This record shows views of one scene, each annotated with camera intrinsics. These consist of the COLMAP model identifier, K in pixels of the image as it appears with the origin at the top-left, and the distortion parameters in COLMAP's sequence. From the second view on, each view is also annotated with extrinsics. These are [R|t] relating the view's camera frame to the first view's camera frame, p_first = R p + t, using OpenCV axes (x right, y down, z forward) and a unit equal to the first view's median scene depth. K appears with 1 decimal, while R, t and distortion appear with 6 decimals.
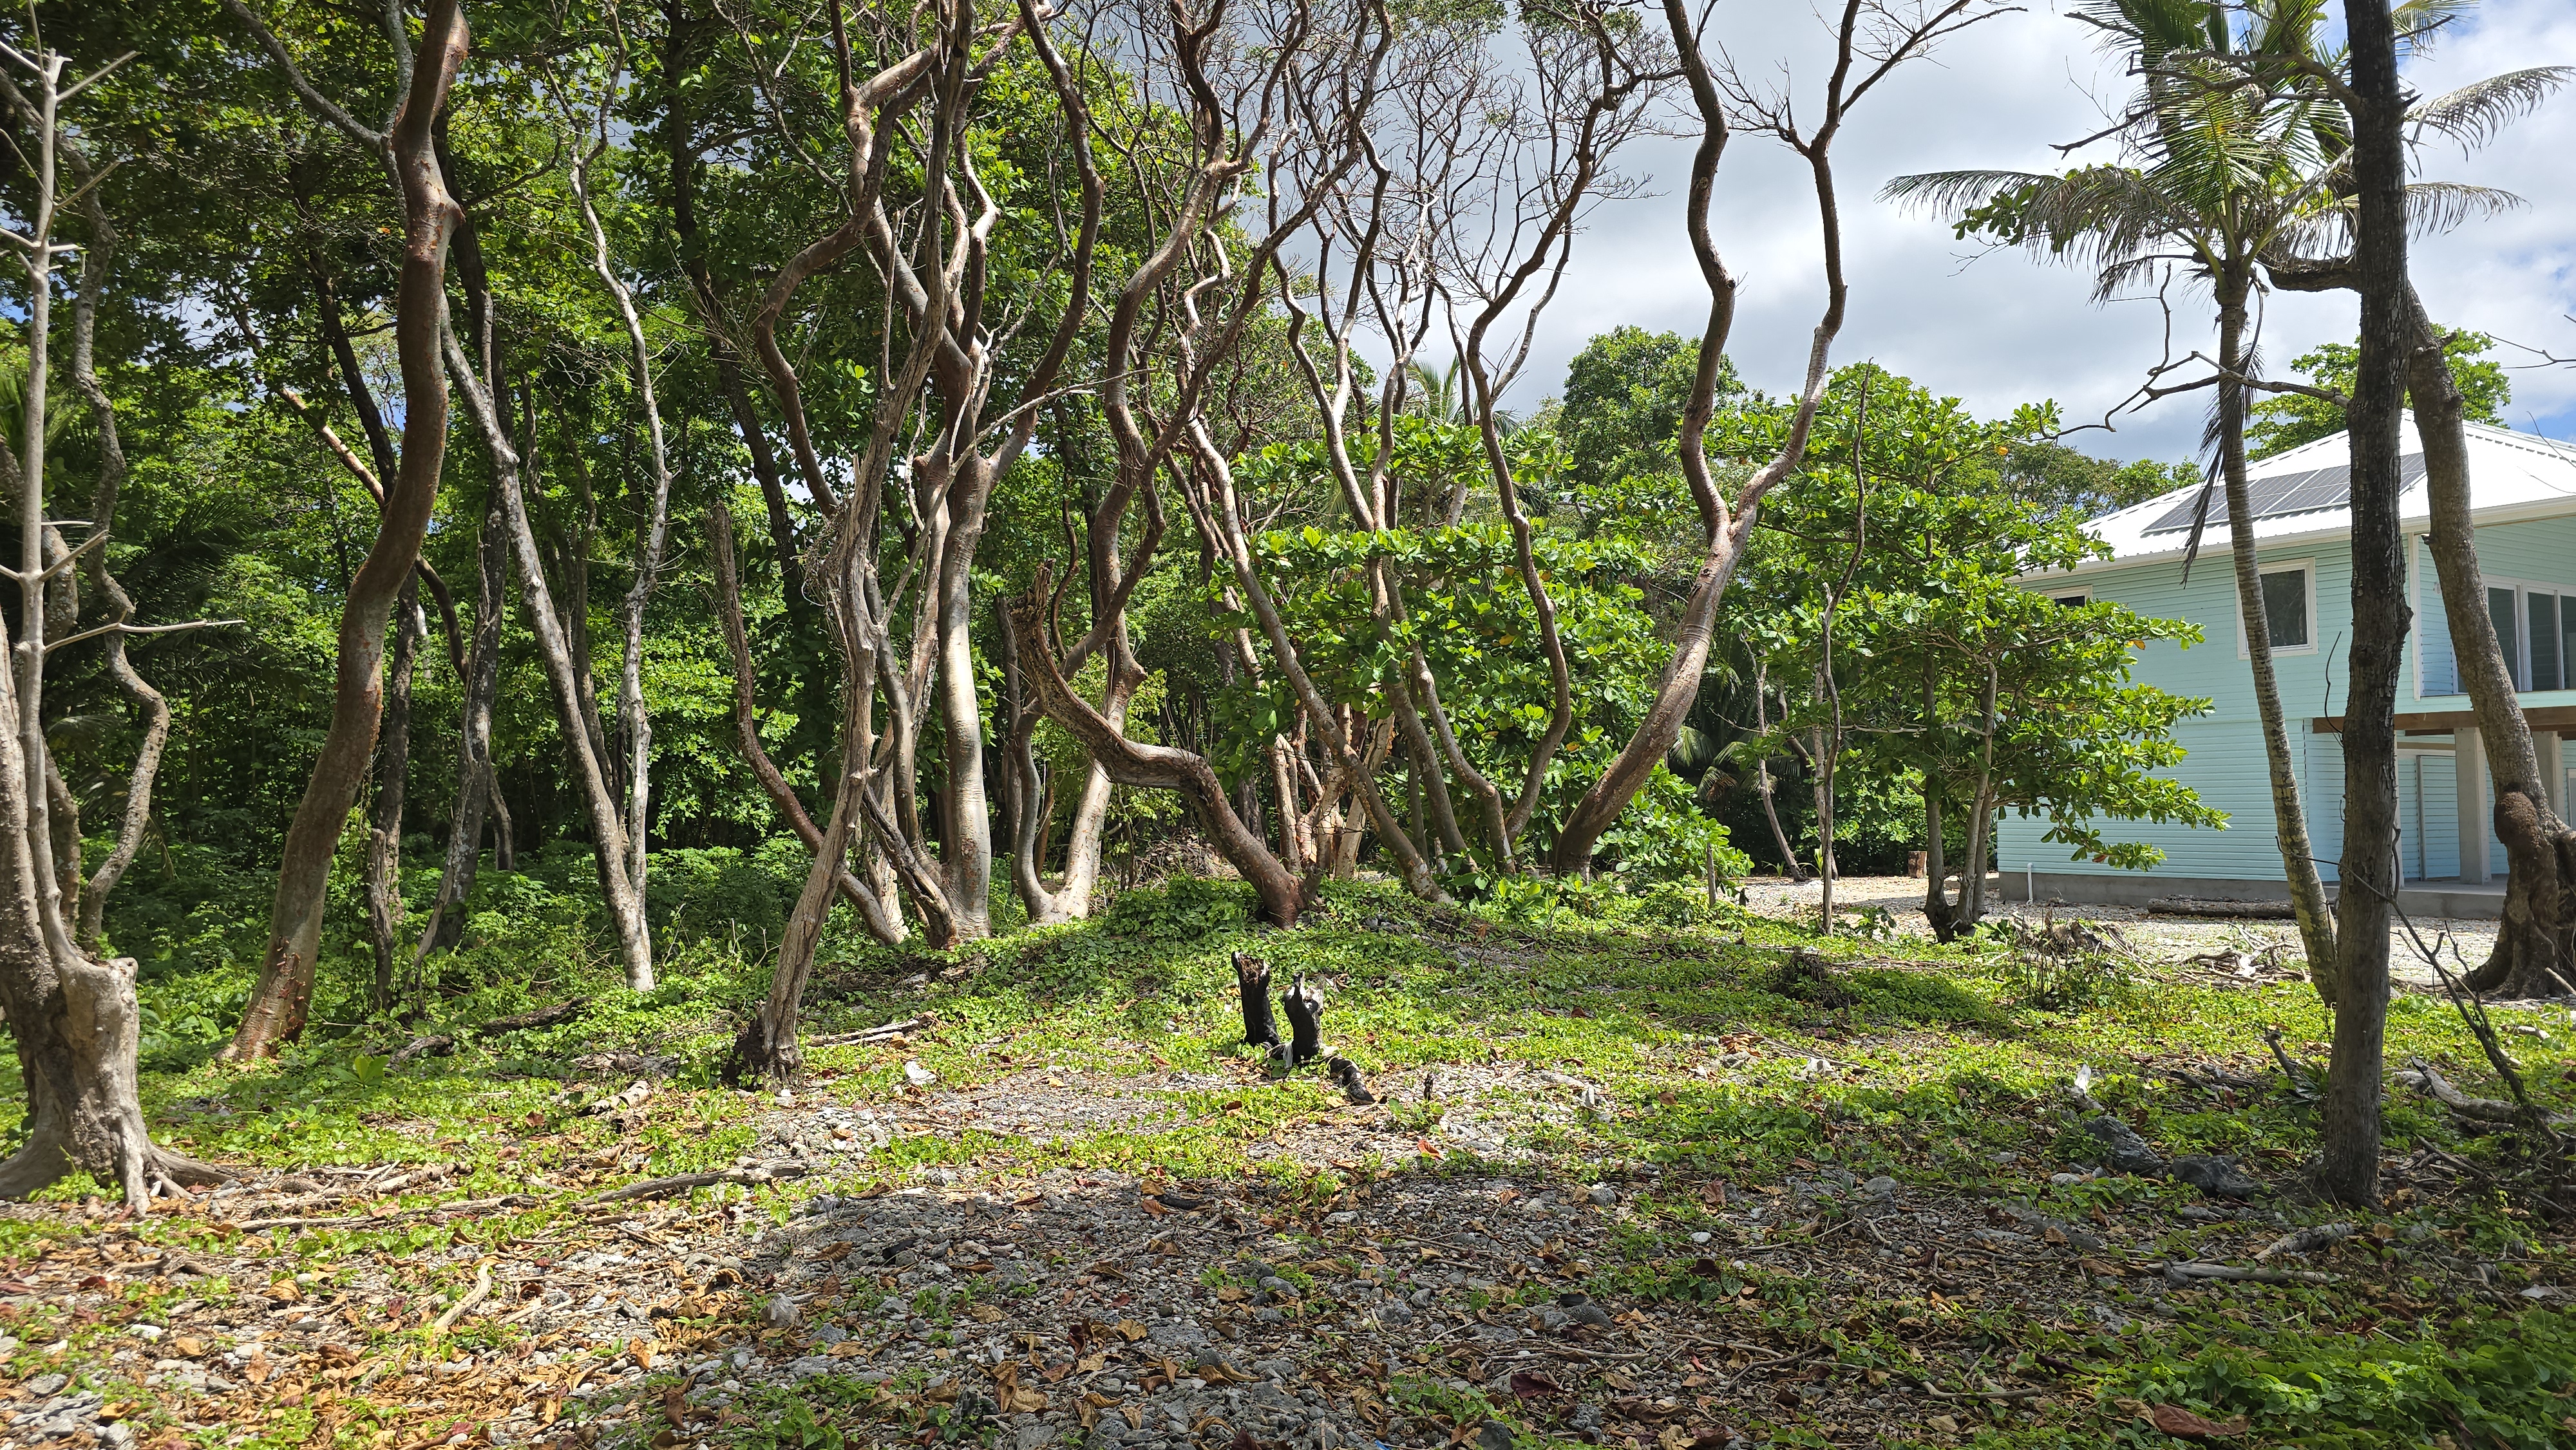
lens RADIAL K [[1739.9, 0, 1279.6], [0, 1739.9, 720.3], [0, 0, 1]] dist [0.075174, -0.074450]
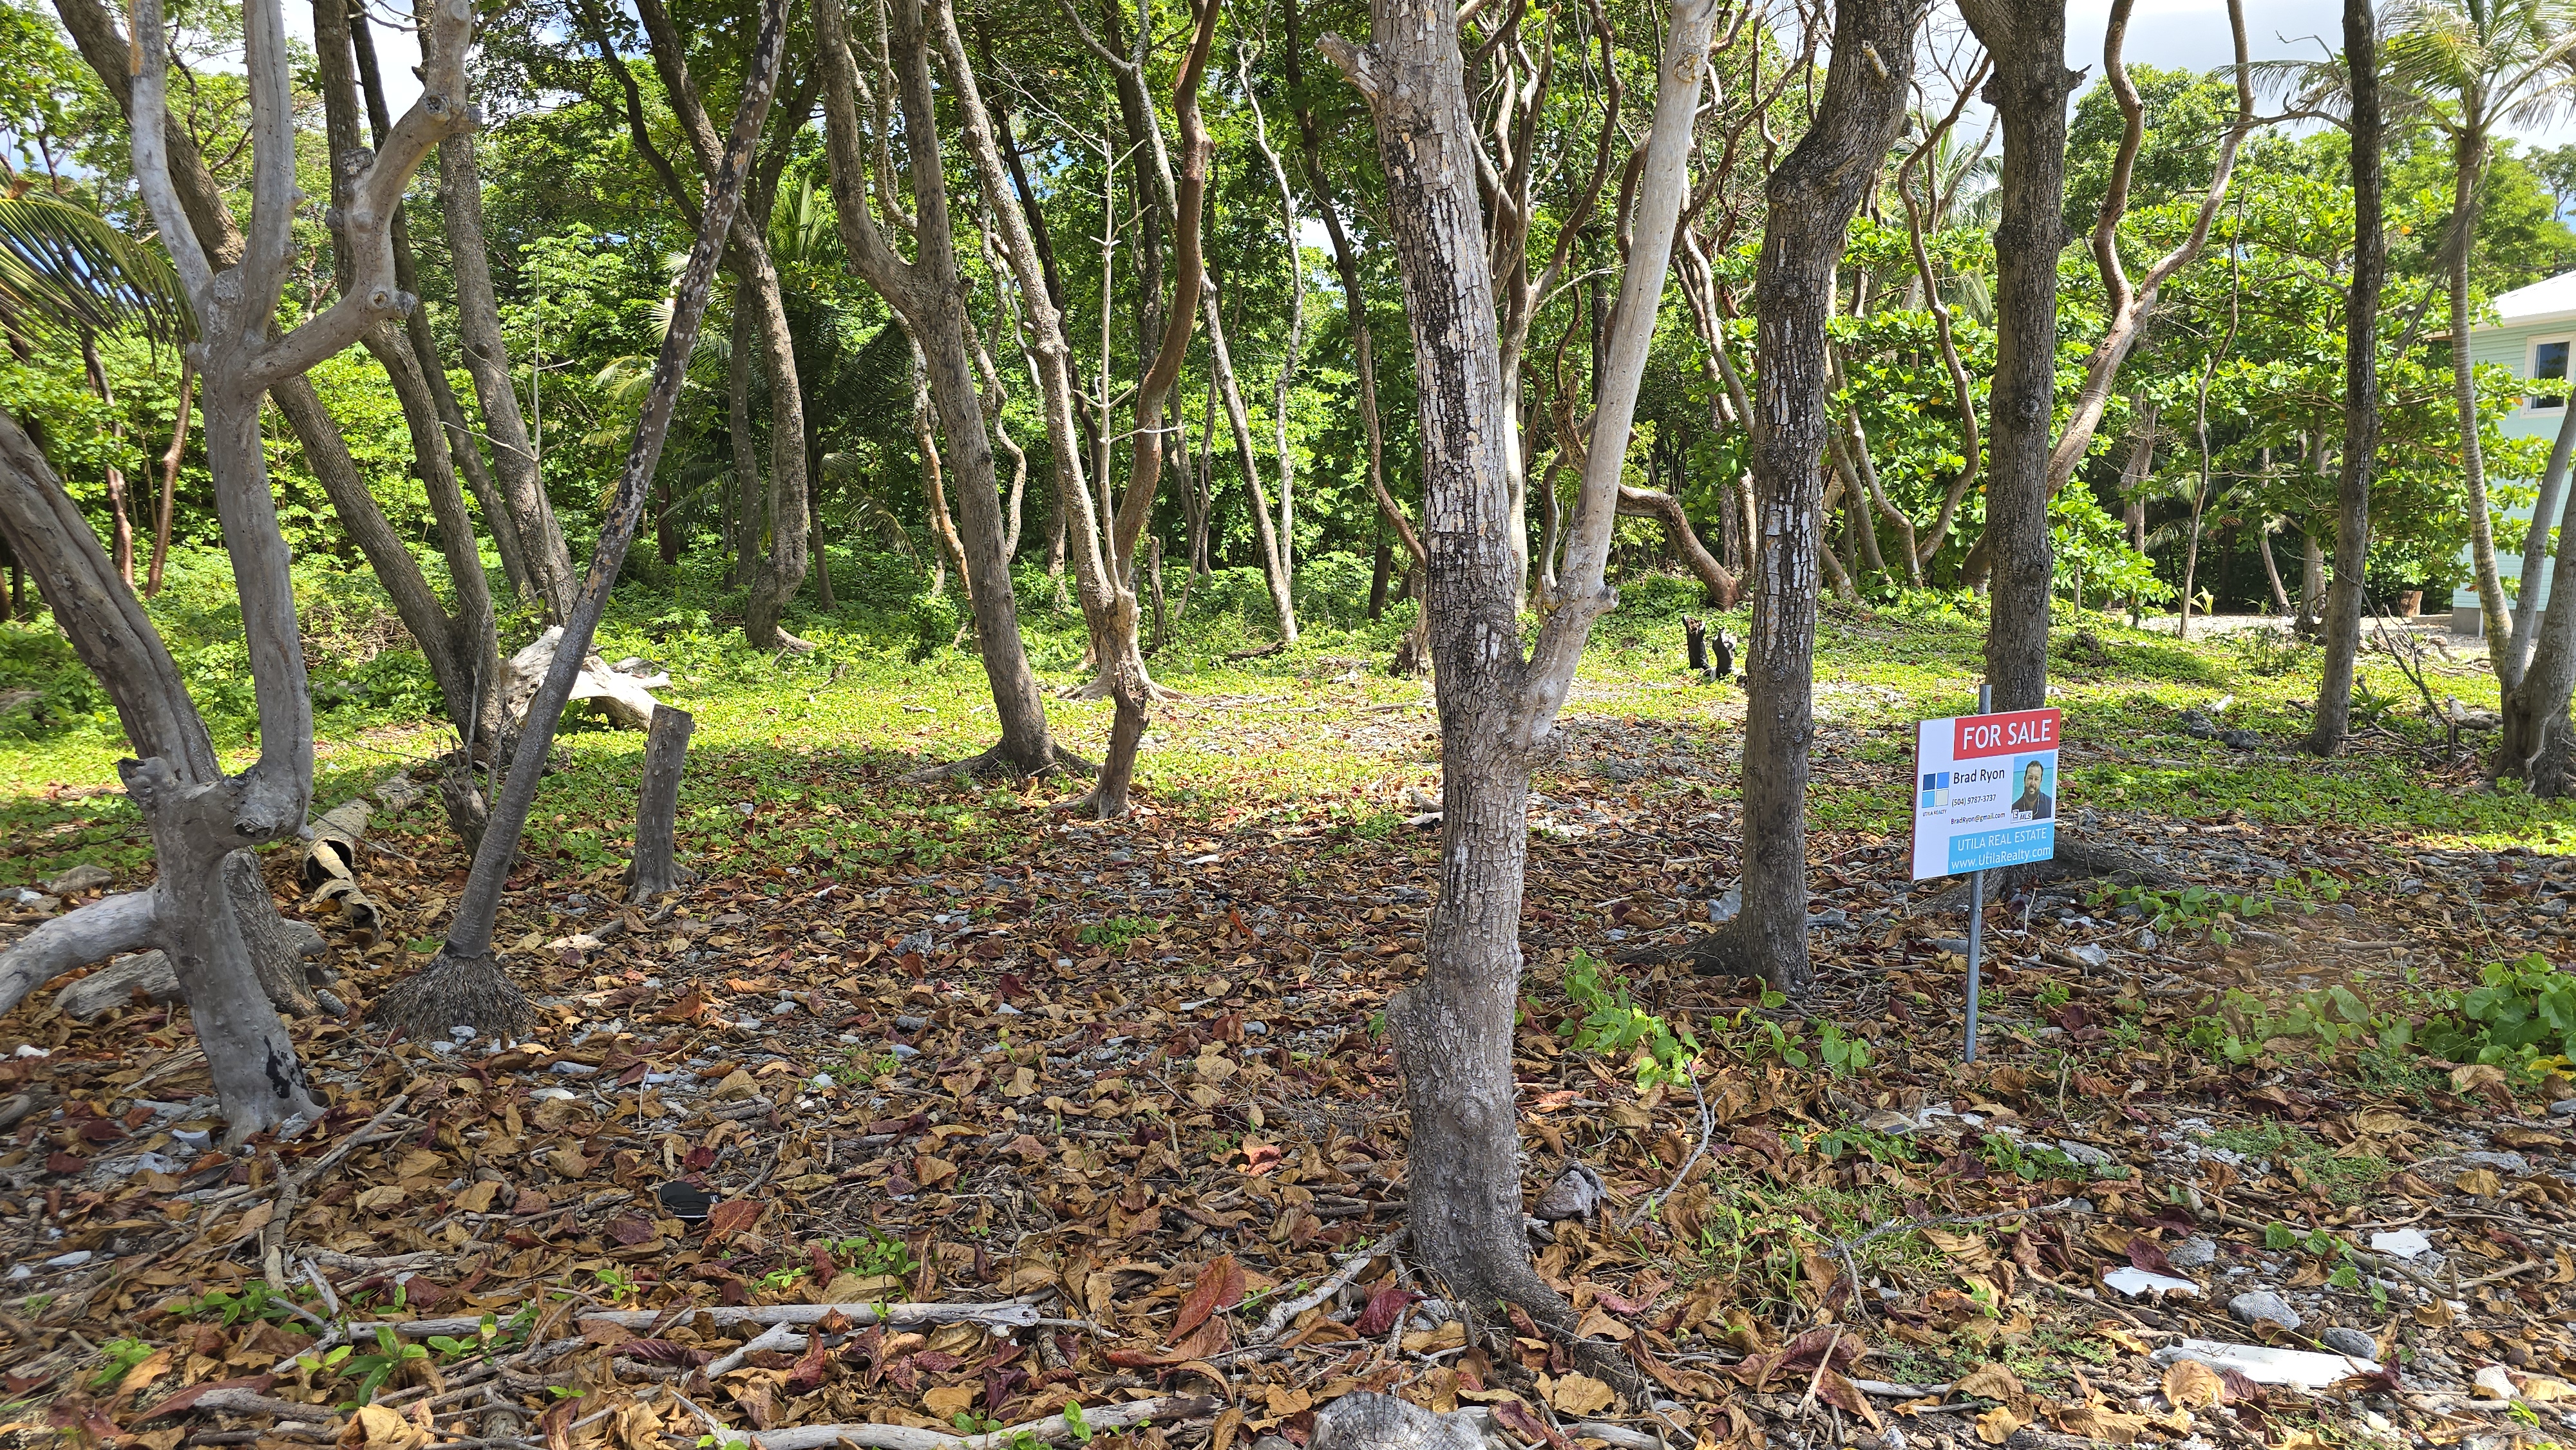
lens RADIAL K [[1739.9, 0, 1308.2], [0, 1739.9, 738.5], [0, 0, 1]] dist [0.075174, -0.074450]
pose [[0.966065, 0.045782, -0.254209, 0.031141], [-0.004155, 0.986794, 0.161930, -0.010876], [0.258265, -0.155378, 0.953497, -0.388493]]
